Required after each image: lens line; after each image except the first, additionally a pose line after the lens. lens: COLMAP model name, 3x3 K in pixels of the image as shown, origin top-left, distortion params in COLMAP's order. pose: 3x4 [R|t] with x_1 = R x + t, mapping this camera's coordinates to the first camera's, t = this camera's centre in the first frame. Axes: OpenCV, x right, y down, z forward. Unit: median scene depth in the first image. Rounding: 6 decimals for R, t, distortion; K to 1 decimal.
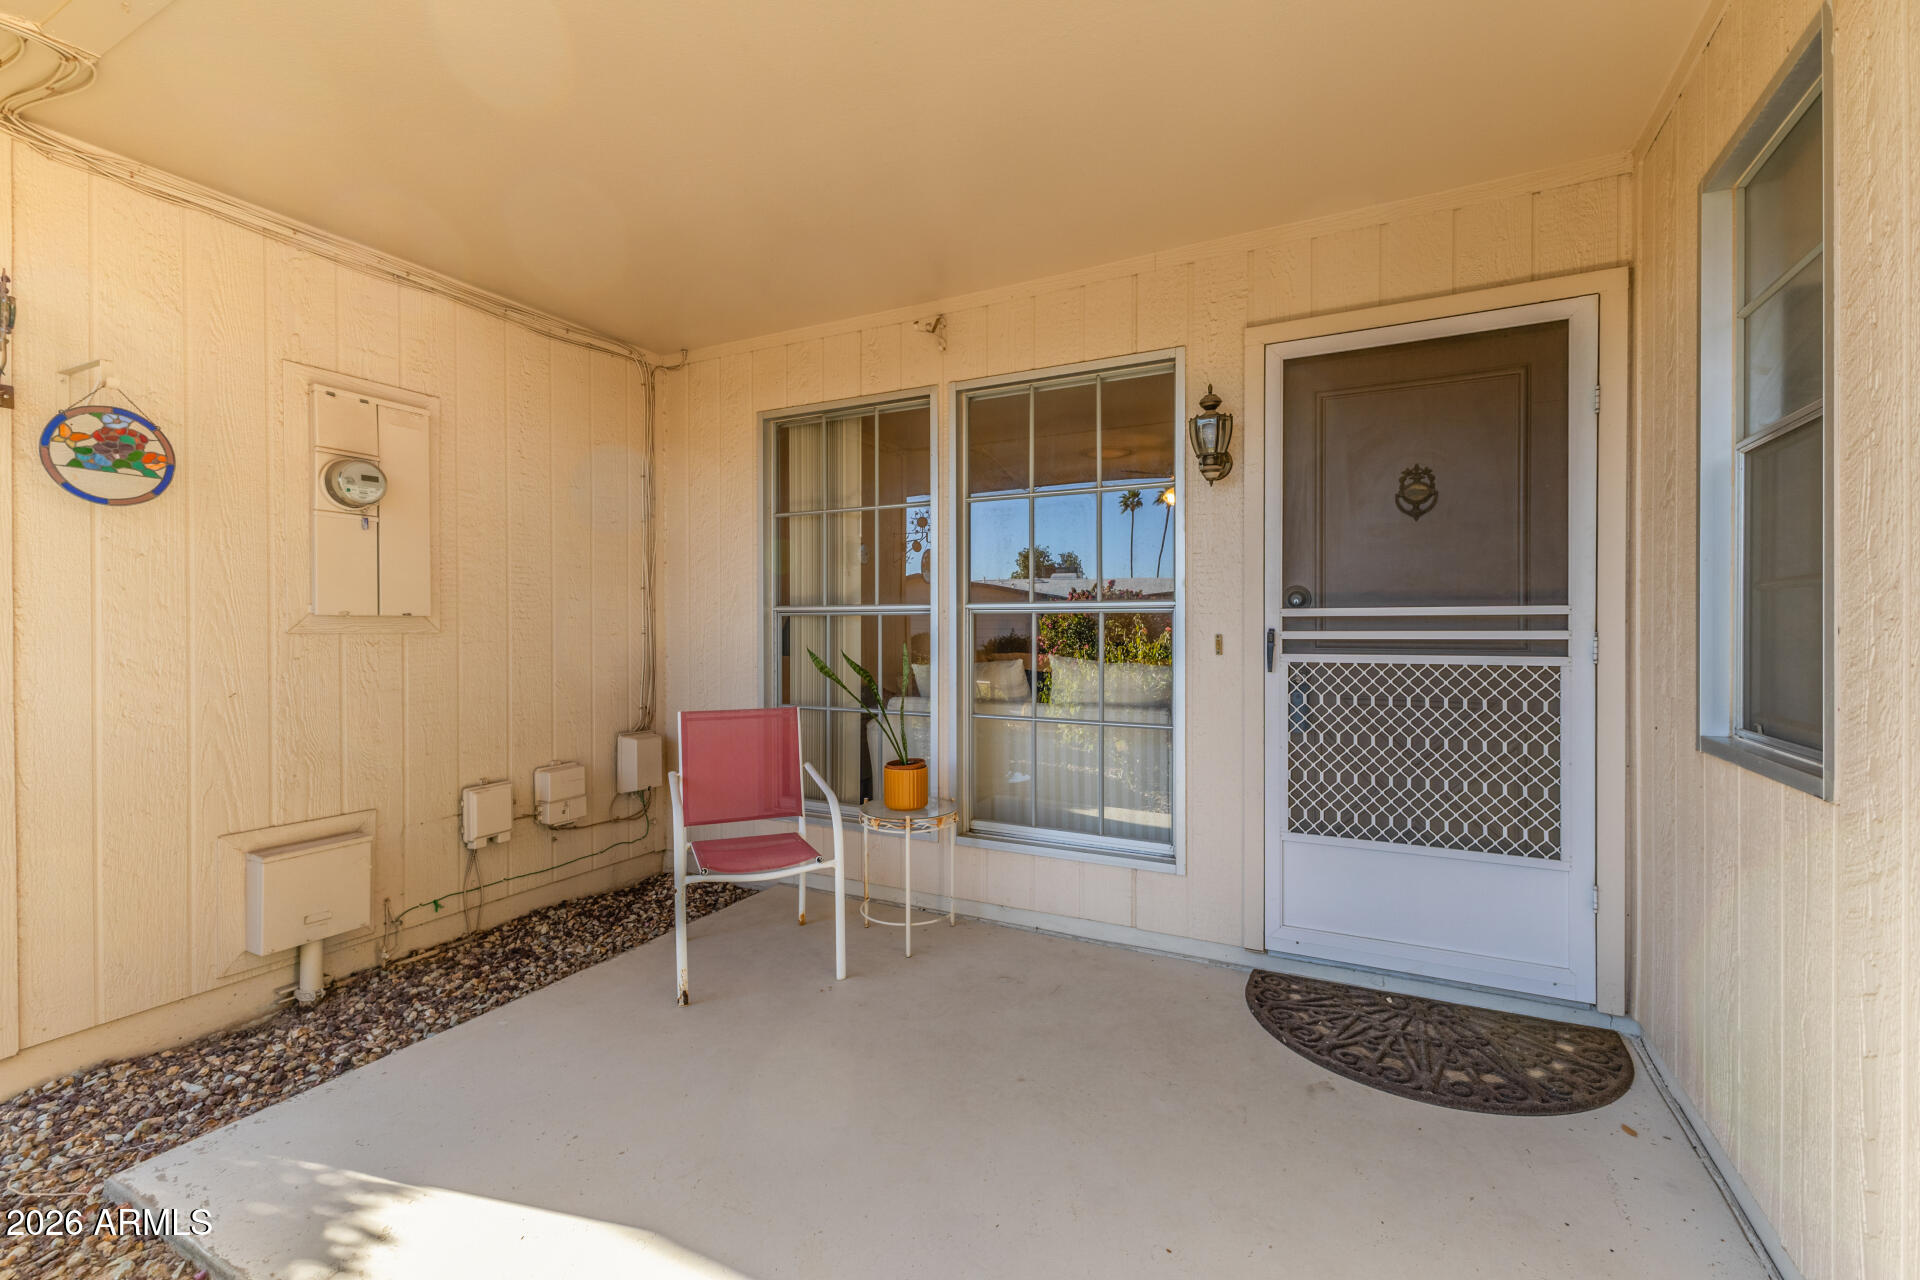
lens RADIAL K [[831.9, 0, 959.7], [0, 831.9, 633.3], [0, 0, 1]] dist [0.014697, -0.005098]
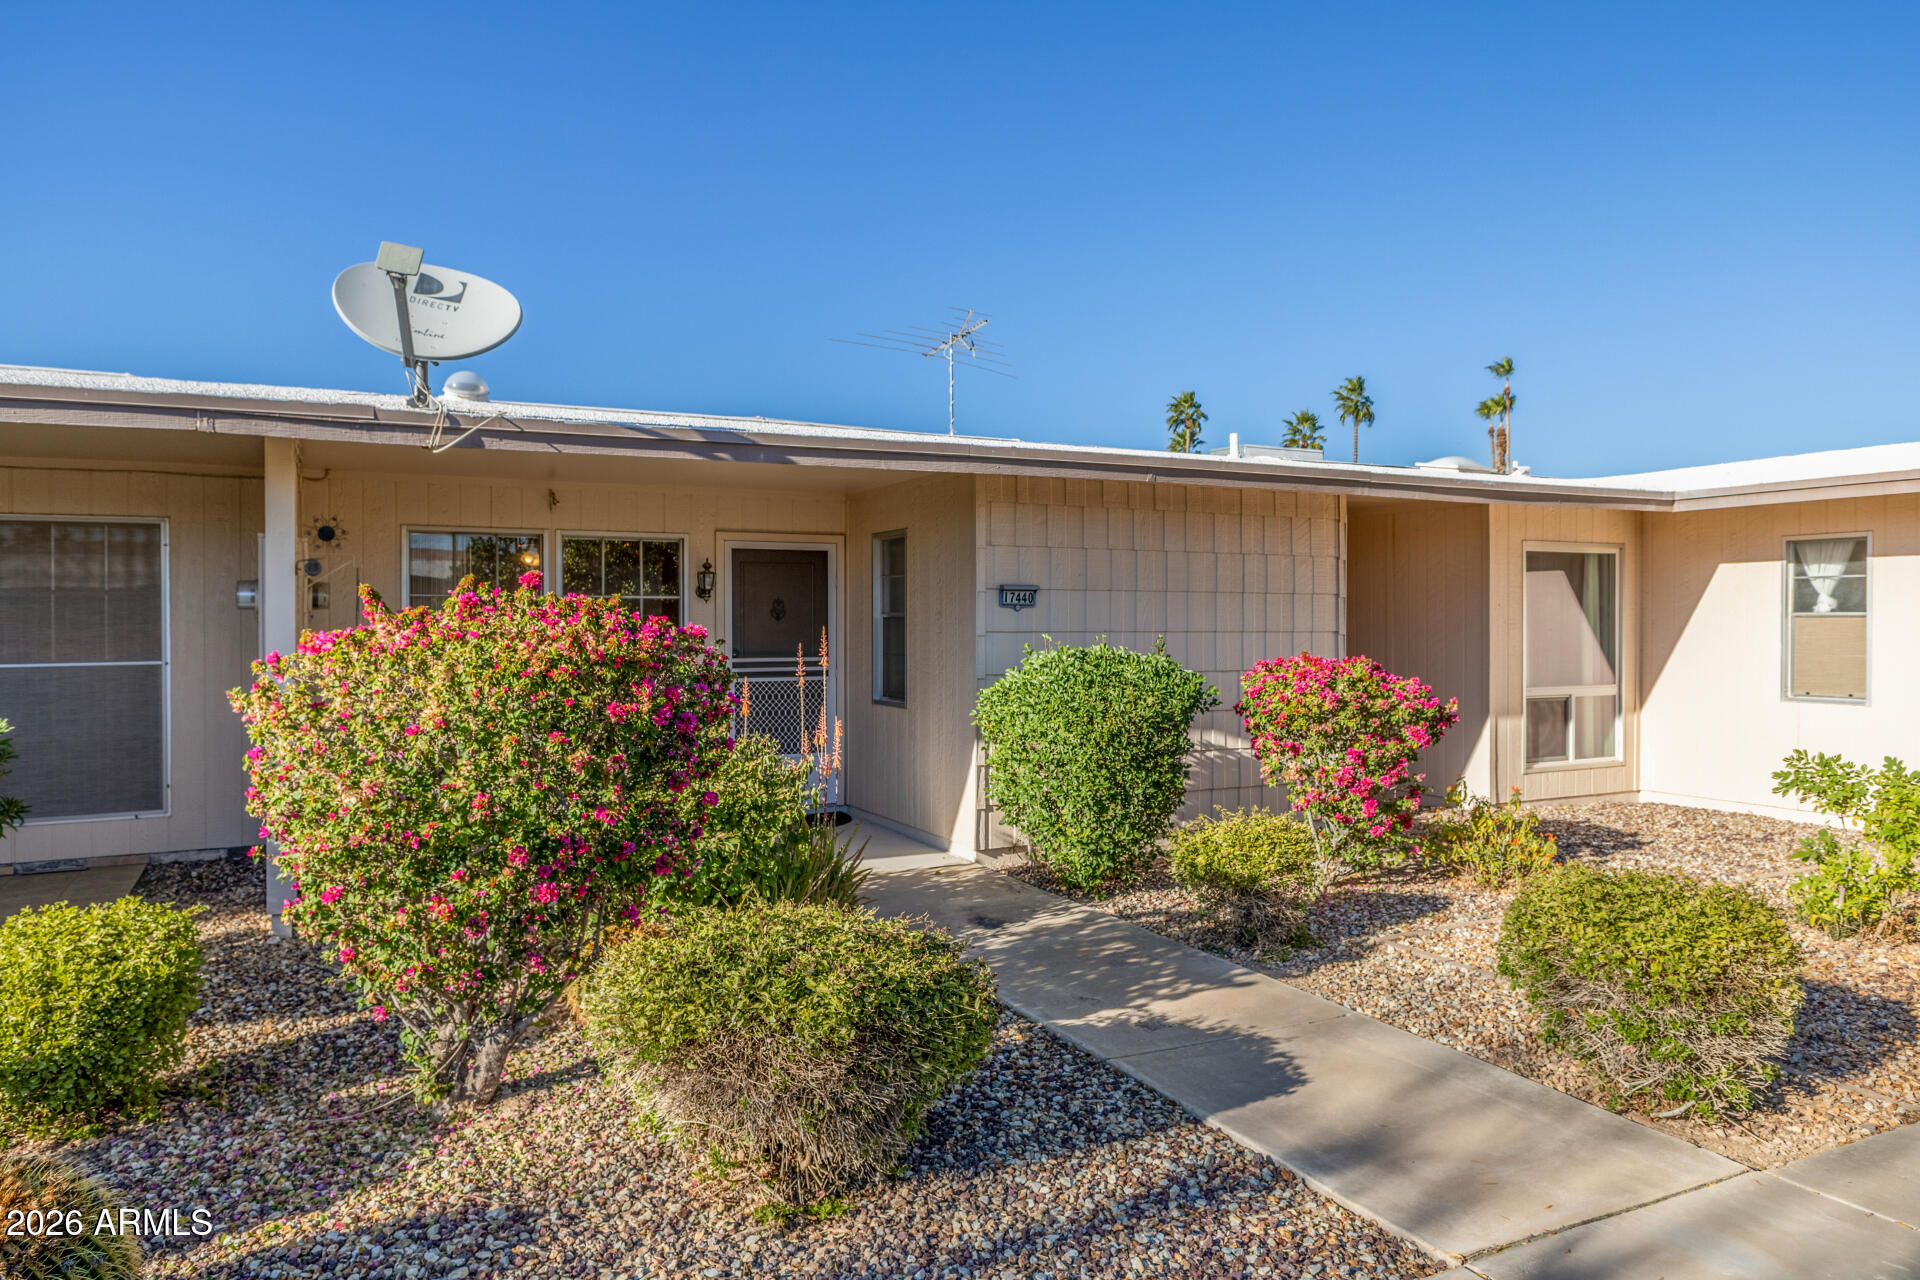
lens RADIAL K [[1308.2, 0, 961.4], [0, 1308.2, 642.1], [0, 0, 1]] dist [0.000569, 0.000080]
pose [[0.593704, -0.004861, 0.804669, -2.164717], [0.013407, 0.999903, -0.003851, -0.054324], [-0.804572, 0.013075, 0.593712, -1.653932]]
